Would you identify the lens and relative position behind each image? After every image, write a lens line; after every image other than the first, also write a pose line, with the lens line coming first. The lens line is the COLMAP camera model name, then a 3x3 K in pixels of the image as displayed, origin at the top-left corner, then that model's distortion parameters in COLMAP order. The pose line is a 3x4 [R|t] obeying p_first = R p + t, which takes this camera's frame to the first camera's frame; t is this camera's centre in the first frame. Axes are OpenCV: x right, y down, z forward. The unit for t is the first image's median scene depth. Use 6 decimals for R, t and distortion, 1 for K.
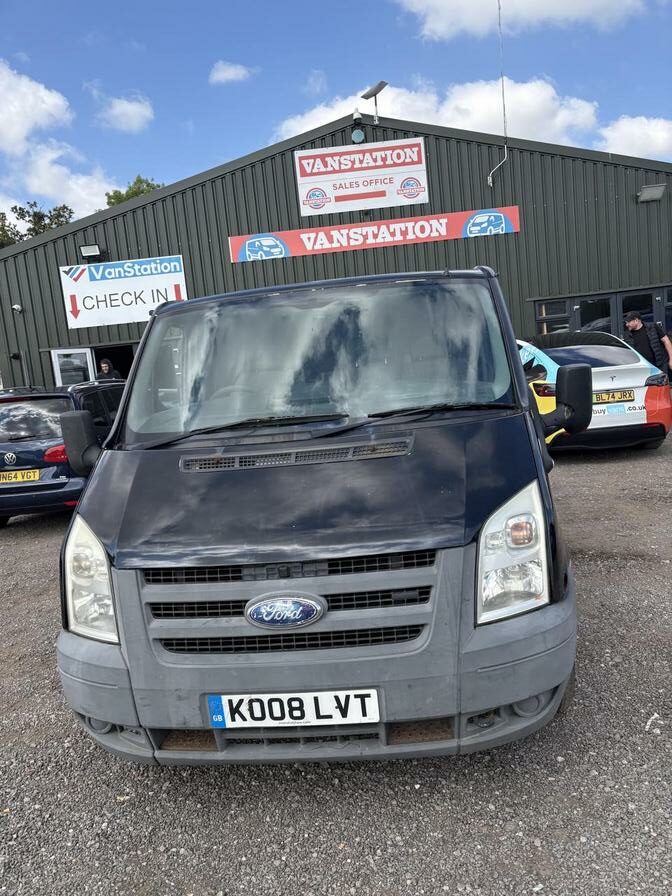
lens RADIAL K [[667.6, 0, 336.0], [0, 667.6, 448.0], [0, 0, 1]] dist [0.059183, -0.080374]
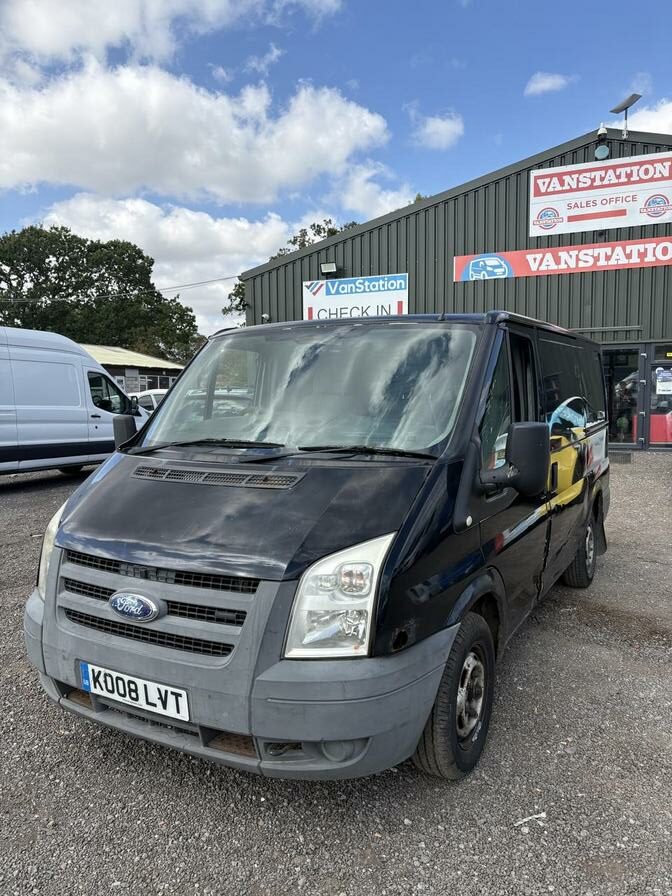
lens RADIAL K [[676.6, 0, 336.0], [0, 676.6, 448.0], [0, 0, 1]] dist [0.006004, 0.011399]
pose [[0.913256, 0.124771, -0.387810, 0.111444], [-0.132043, 0.991212, 0.007955, -0.014126], [0.385395, 0.043942, 0.921705, 0.006090]]
